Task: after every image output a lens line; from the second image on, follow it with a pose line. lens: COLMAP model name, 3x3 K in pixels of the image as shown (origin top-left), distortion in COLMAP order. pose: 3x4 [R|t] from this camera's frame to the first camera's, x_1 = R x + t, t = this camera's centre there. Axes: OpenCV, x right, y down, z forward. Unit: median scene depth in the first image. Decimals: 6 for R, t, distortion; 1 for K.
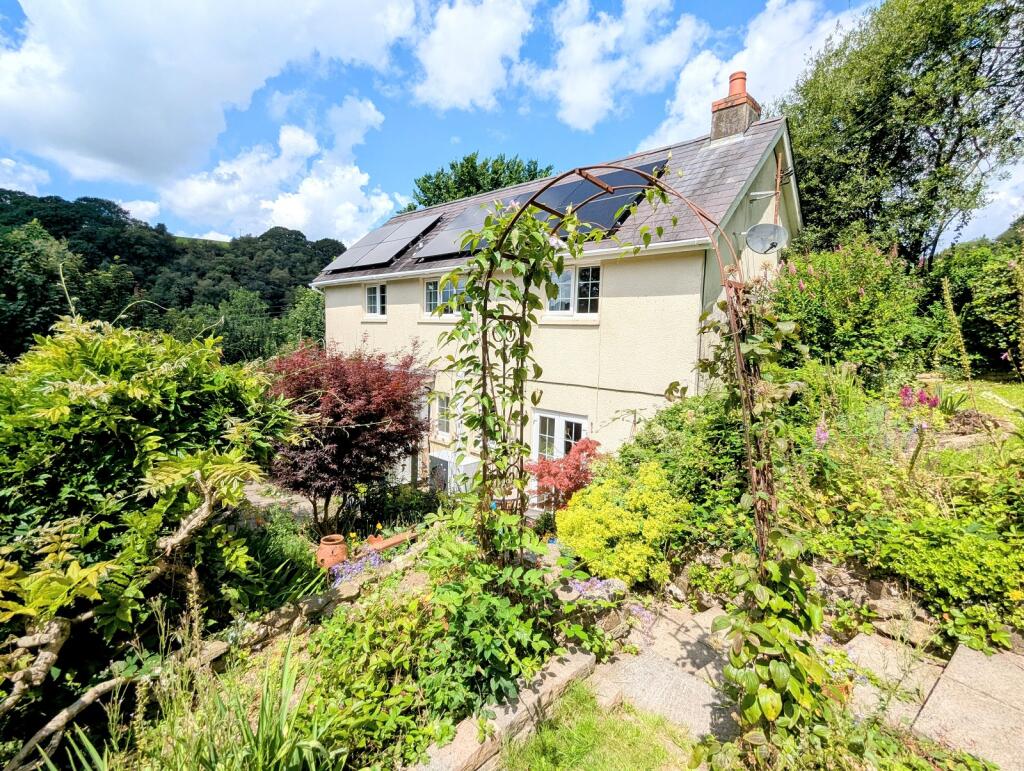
lens RADIAL K [[494.0, 0, 512.0], [0, 494.0, 385.5], [0, 0, 1]] dist [0.000823, -0.000248]
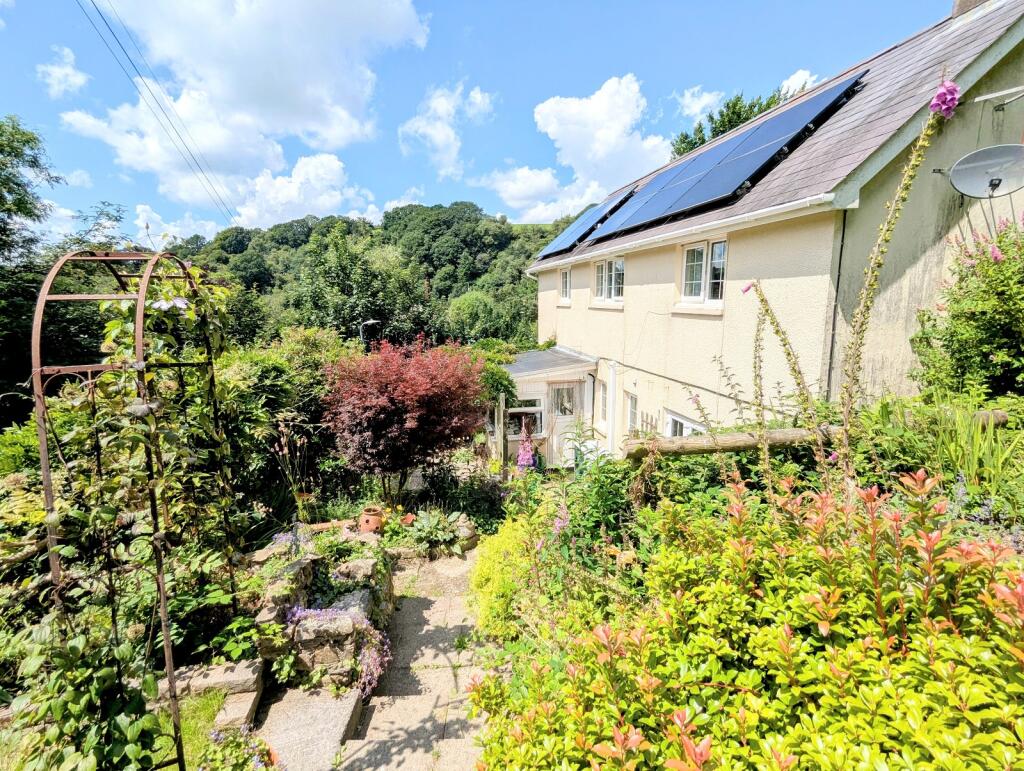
lens RADIAL K [[494.0, 0, 512.0], [0, 494.0, 385.5], [0, 0, 1]] dist [0.000823, -0.000248]
pose [[0.817730, 0.069093, -0.571440, 0.745057], [-0.032457, 0.996725, 0.074069, -0.117490], [0.574686, -0.042021, 0.817294, 0.294933]]
